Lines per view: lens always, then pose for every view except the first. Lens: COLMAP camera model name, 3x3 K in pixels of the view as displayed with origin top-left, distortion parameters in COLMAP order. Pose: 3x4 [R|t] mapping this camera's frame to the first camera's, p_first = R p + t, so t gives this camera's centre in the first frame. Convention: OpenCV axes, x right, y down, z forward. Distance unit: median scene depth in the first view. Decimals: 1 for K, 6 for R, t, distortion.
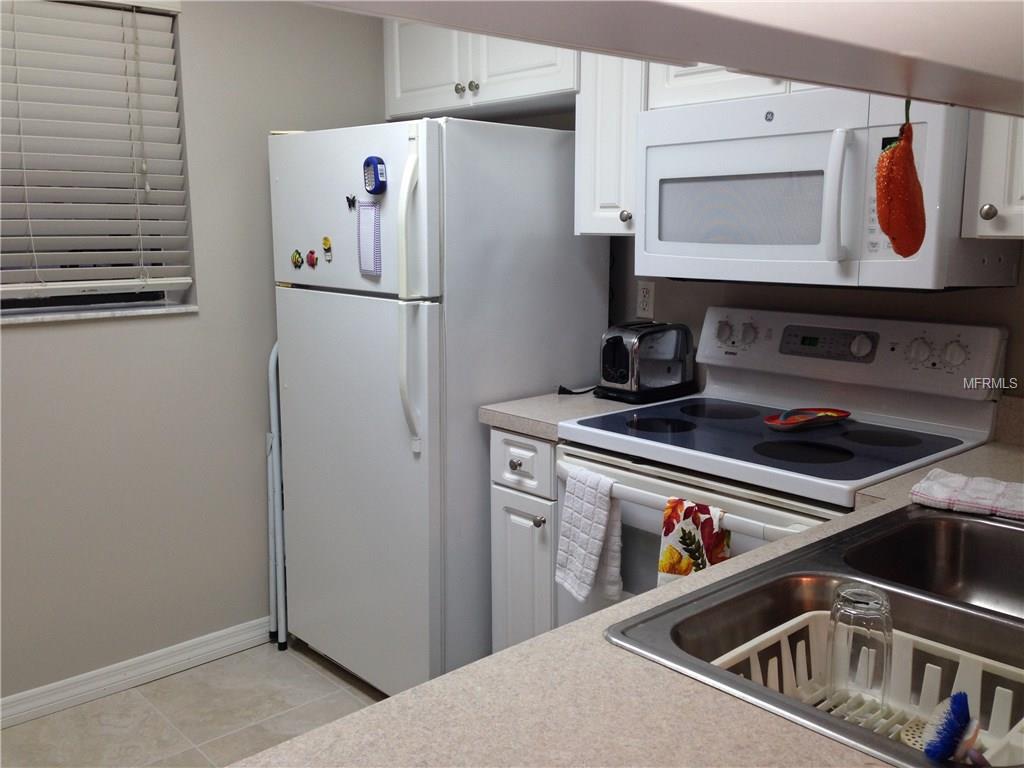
lens RADIAL K [[940.7, 0, 512.0], [0, 940.7, 384.0], [0, 0, 1]] dist [0.088305, 0.012334]
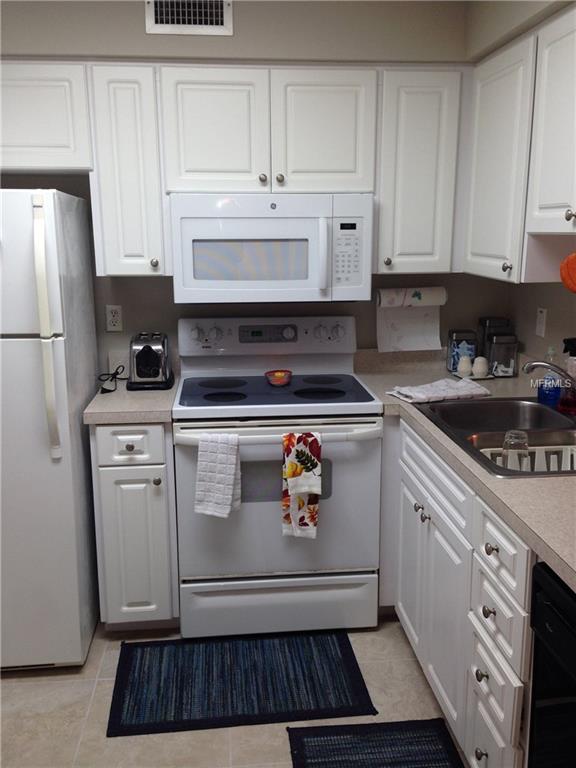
lens RADIAL K [[705.5, 0, 288.0], [0, 705.5, 384.0], [0, 0, 1]] dist [0.088305, 0.012334]
pose [[0.596778, -0.172521, 0.783641, -0.677874], [0.139774, 0.984033, 0.110194, -0.089975], [-0.790139, 0.043772, 0.611363, 0.186358]]
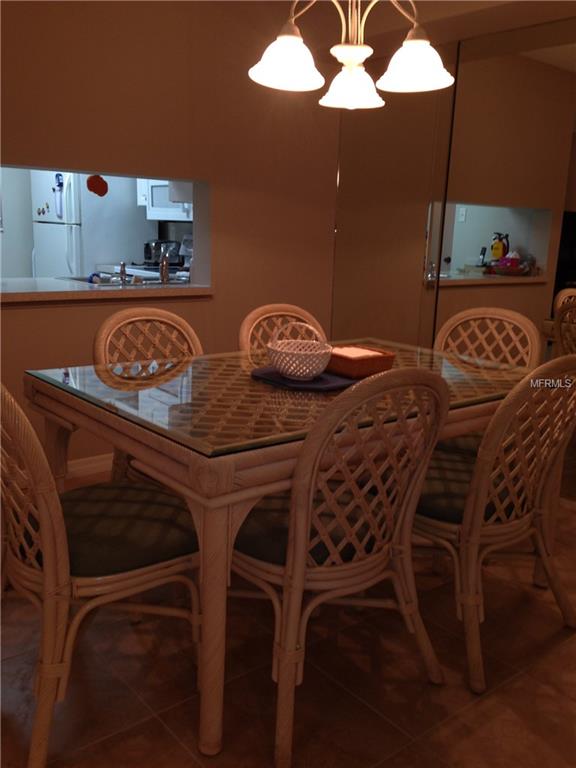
lens RADIAL K [[705.5, 0, 288.0], [0, 705.5, 384.0], [0, 0, 1]] dist [0.088305, 0.012334]
pose [[0.998762, 0.043873, -0.023464, 0.652931], [-0.042808, 0.998109, 0.044115, 0.281949], [0.025355, -0.043056, 0.998751, -1.225784]]
